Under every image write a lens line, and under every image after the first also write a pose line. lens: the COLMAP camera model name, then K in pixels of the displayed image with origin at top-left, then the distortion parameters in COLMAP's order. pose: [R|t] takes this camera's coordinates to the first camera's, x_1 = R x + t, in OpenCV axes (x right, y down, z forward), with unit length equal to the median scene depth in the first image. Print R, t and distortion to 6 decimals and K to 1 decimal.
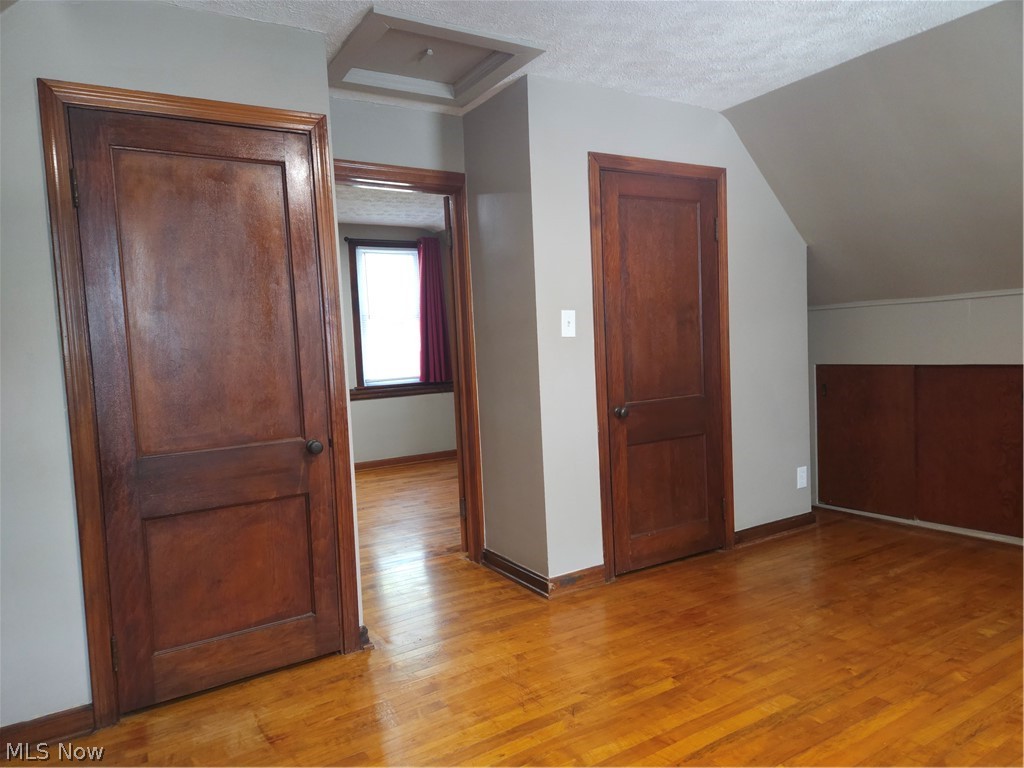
lens RADIAL K [[687.5, 0, 513.9], [0, 687.5, 386.9], [0, 0, 1]] dist [0.076912, -0.057664]
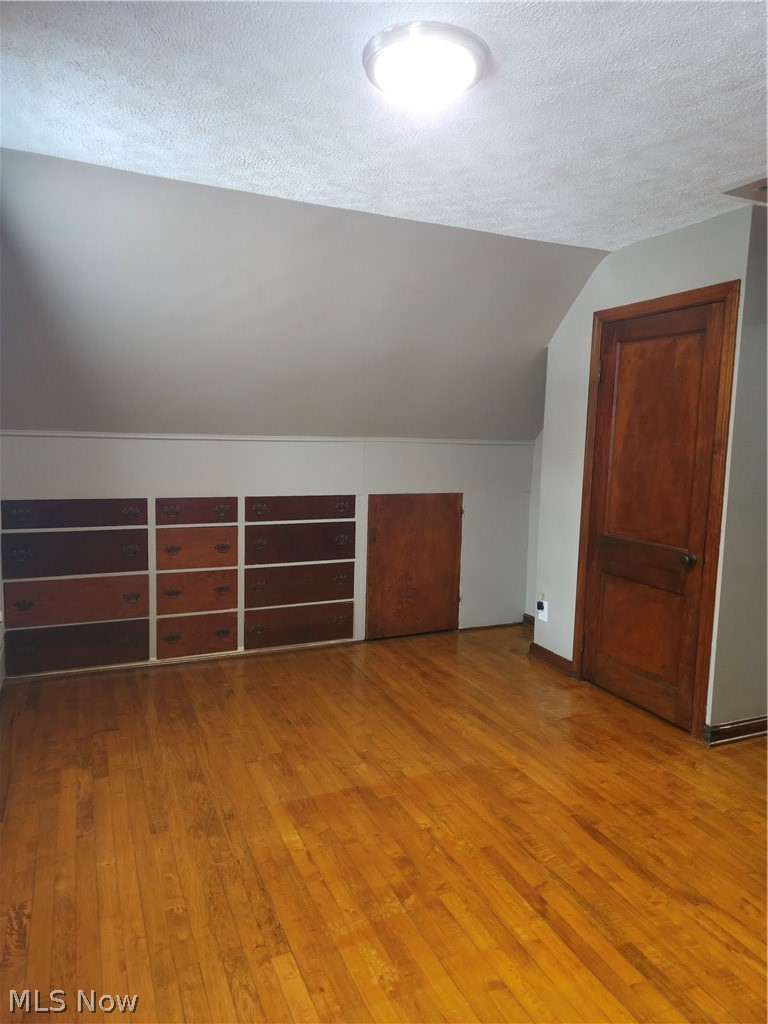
lens RADIAL K [[687.5, 0, 384.5], [0, 687.5, 510.5], [0, 0, 1]] dist [0.076912, -0.057664]
pose [[-0.132739, 0.158026, -0.978472, 1.009201], [-0.089788, 0.981232, 0.170653, -0.166386], [0.987076, 0.110508, -0.116058, 0.618352]]
